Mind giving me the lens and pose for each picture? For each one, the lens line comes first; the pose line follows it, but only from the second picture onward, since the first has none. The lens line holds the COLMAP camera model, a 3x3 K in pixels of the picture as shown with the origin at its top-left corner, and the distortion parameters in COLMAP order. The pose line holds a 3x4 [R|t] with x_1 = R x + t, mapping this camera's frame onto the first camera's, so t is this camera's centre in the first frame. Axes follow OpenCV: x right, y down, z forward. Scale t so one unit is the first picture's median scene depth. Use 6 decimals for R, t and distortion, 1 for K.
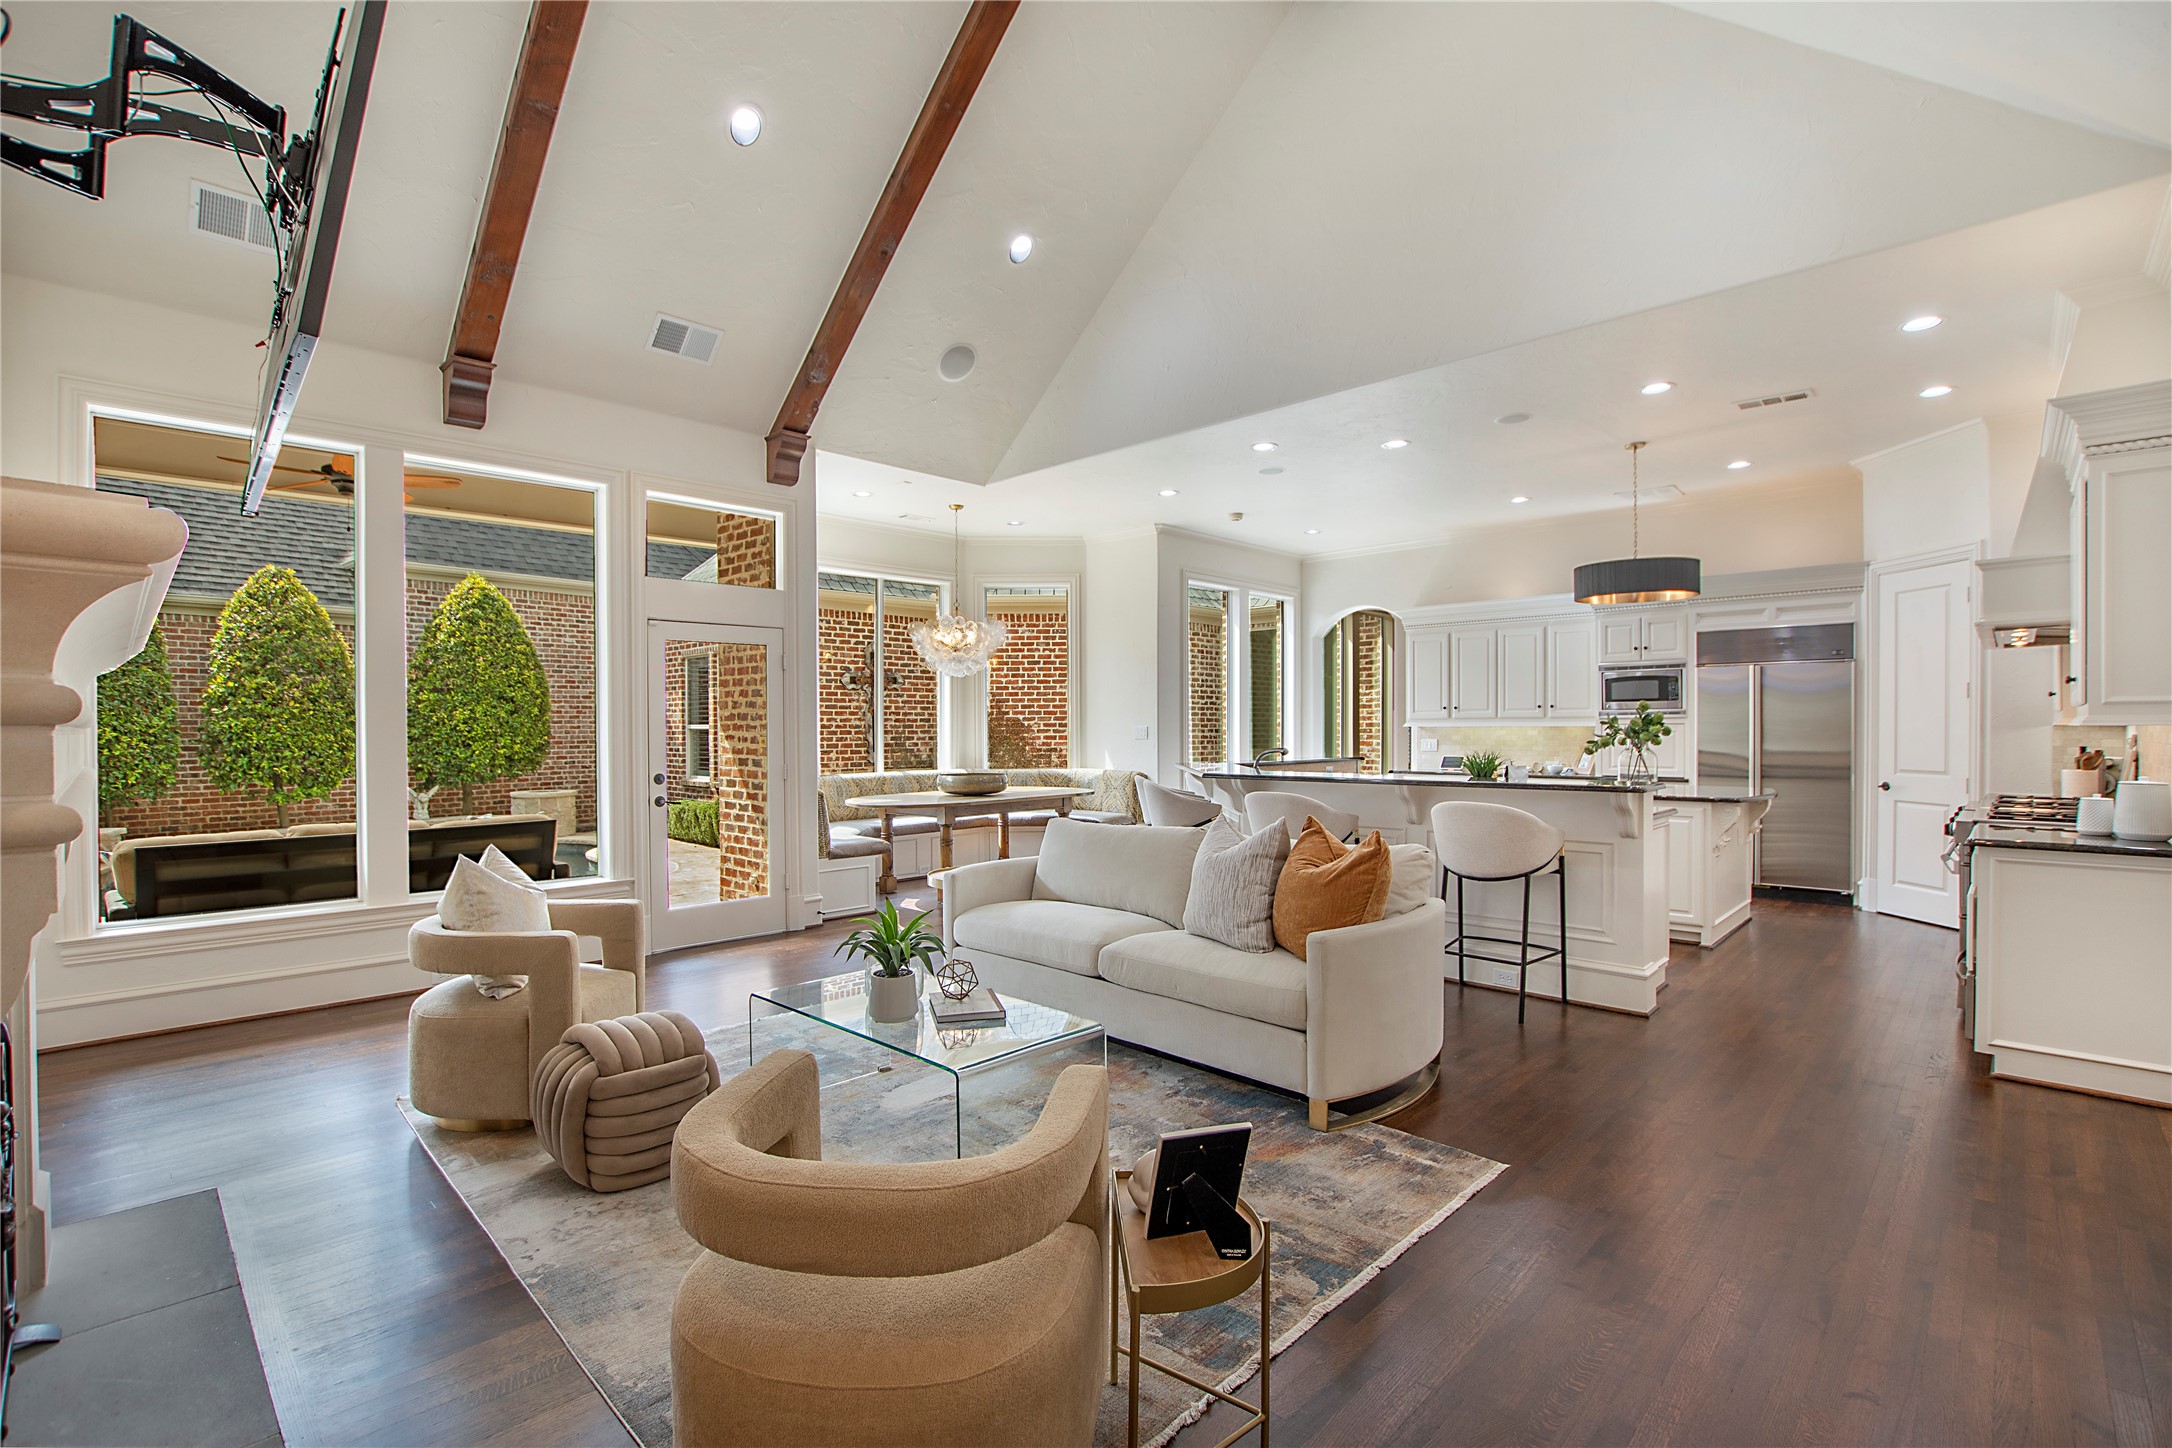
lens RADIAL K [[957.7, 0, 1093.3], [0, 957.7, 731.5], [0, 0, 1]] dist [-0.002390, -0.000171]
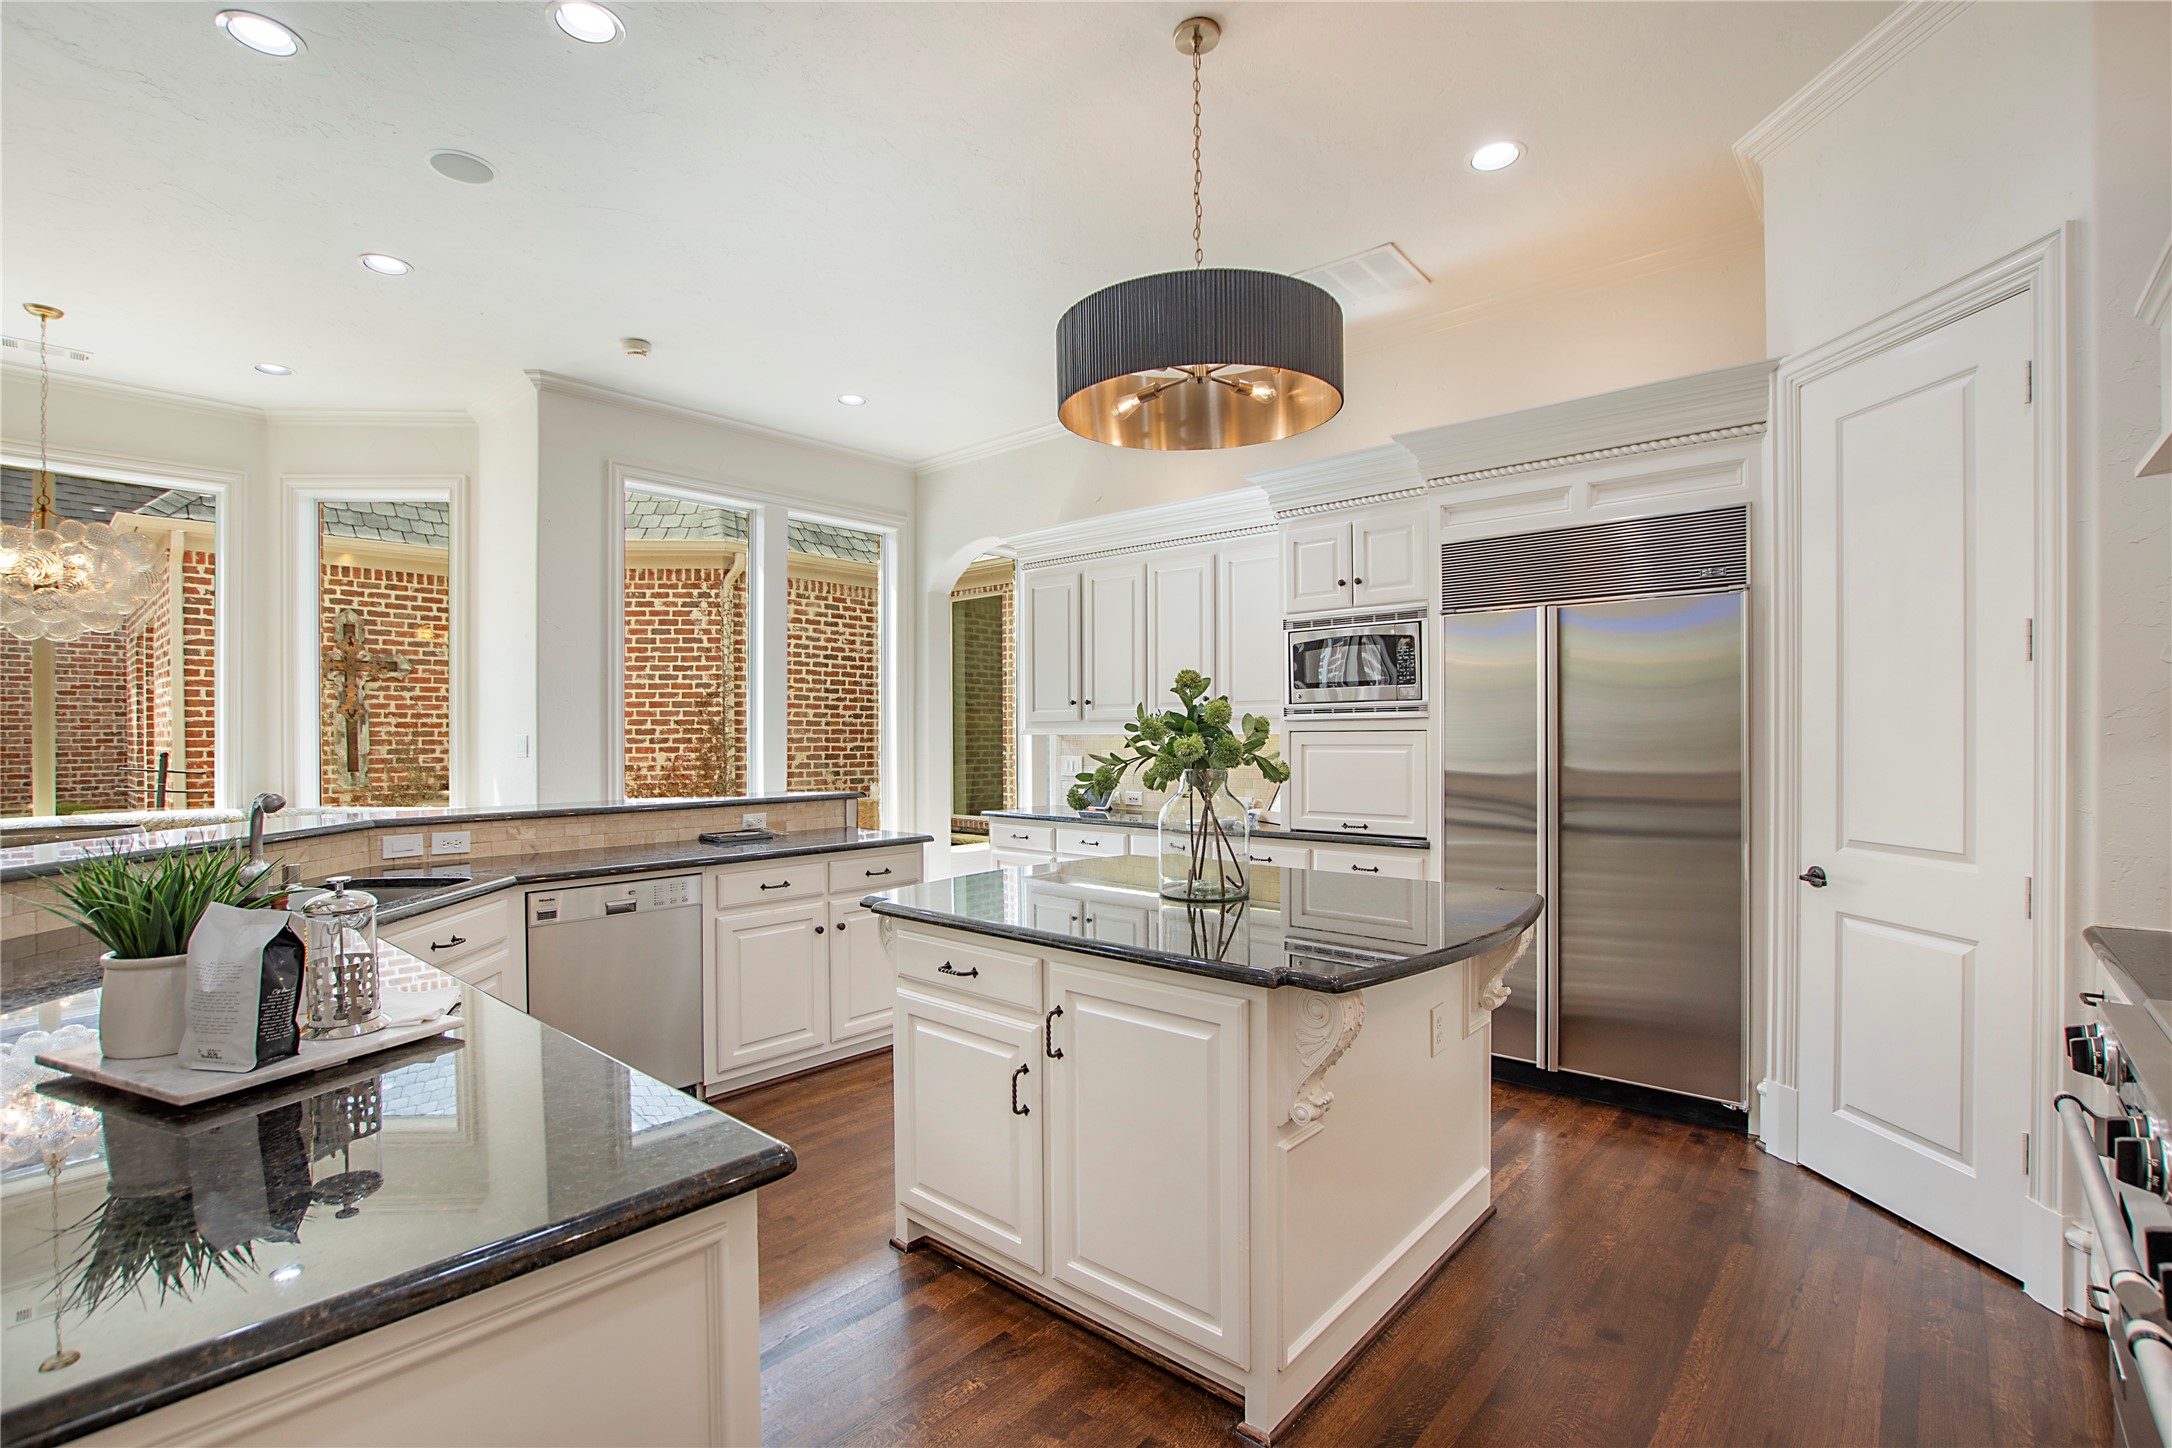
lens RADIAL K [[957.7, 0, 1079.2], [0, 957.7, 731.2], [0, 0, 1]] dist [-0.002390, -0.000171]
pose [[0.999602, -0.001875, 0.028155, 0.445205], [0.001995, 0.999989, -0.004256, -0.006179], [-0.028147, 0.004310, 0.999594, 0.531455]]
